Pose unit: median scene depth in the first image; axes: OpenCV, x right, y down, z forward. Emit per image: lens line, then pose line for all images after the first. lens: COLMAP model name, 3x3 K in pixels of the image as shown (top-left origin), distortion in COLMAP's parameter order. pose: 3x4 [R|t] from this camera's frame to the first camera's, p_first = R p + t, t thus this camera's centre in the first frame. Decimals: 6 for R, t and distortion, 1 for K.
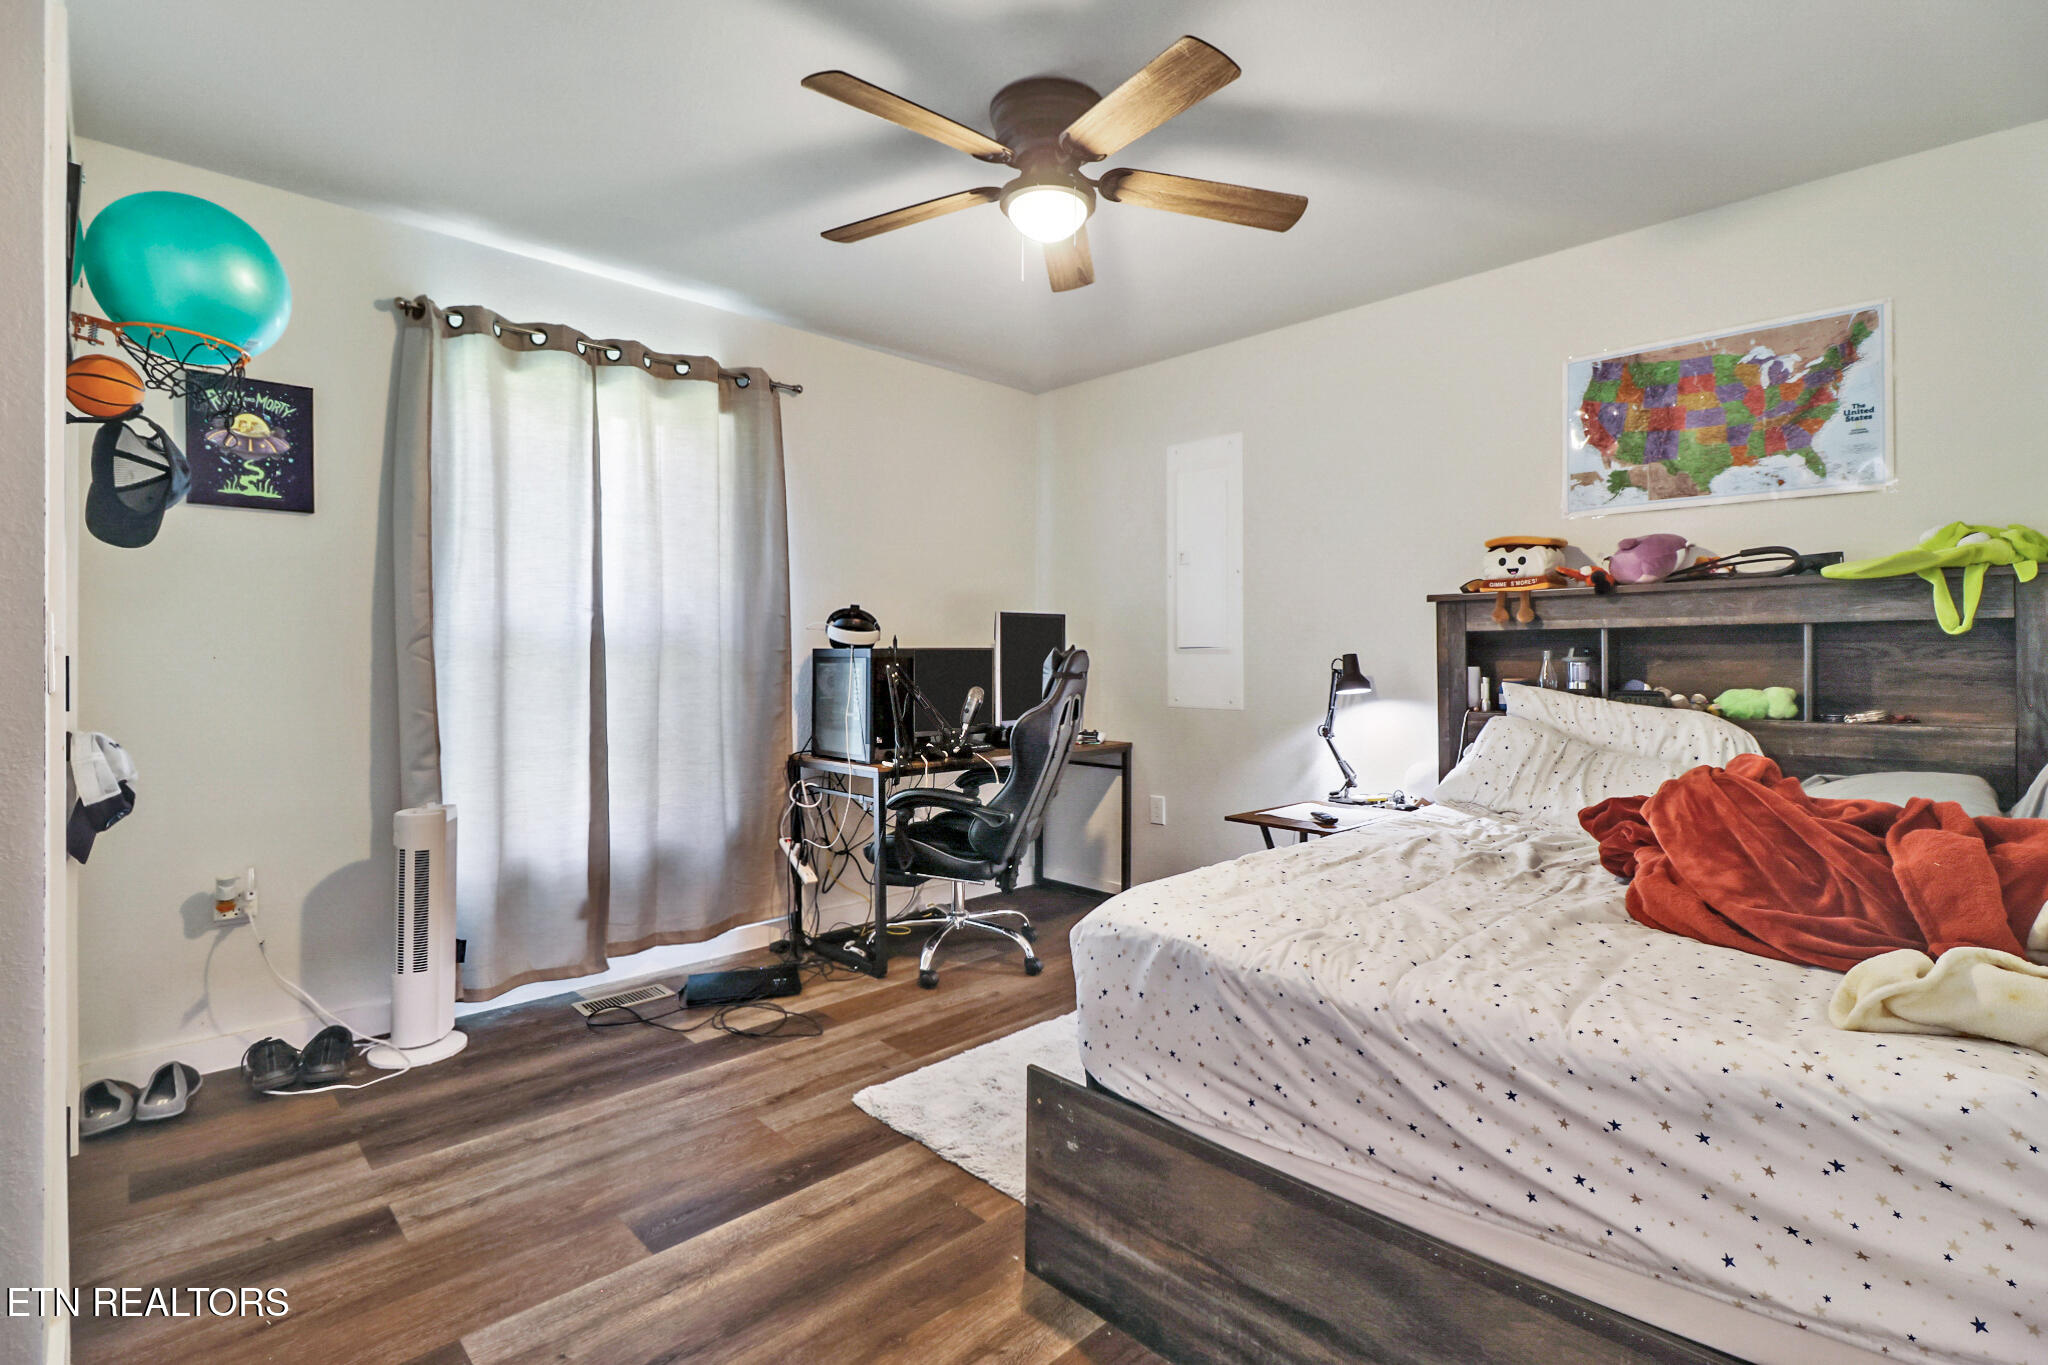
lens RADIAL K [[950.8, 0, 1028.8], [0, 950.8, 666.5], [0, 0, 1]] dist [-0.012855, 0.000534]
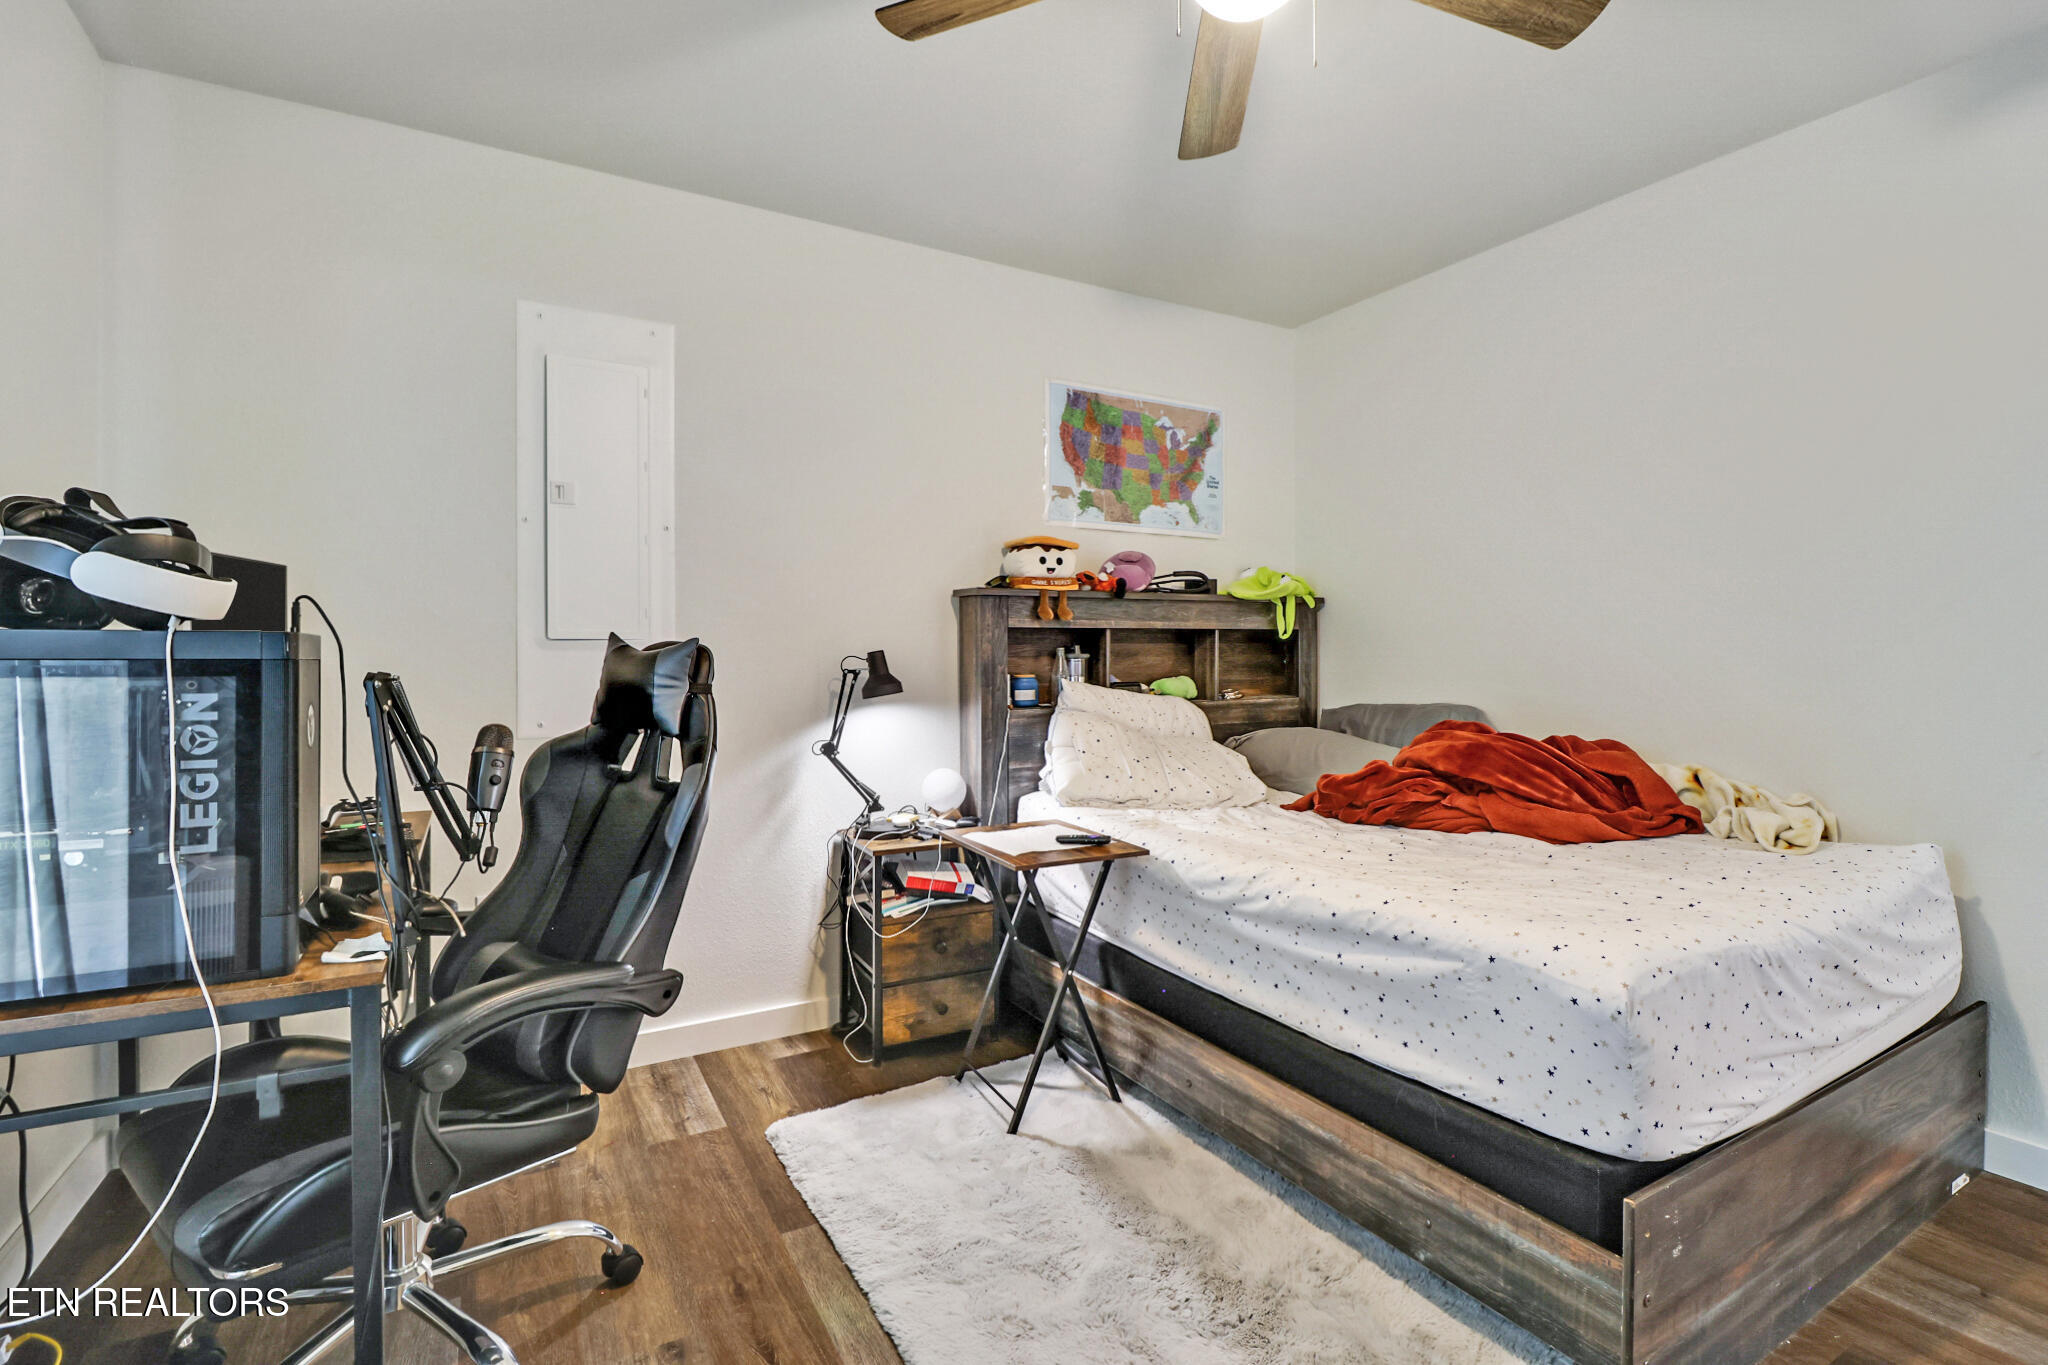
lens RADIAL K [[950.8, 0, 1027.5], [0, 950.8, 671.4], [0, 0, 1]] dist [-0.012855, 0.000534]
pose [[0.241046, -0.019767, 0.970312, -0.523519], [0.011251, 0.999782, 0.017573, -0.010093], [-0.970448, 0.006681, 0.241216, 0.813273]]
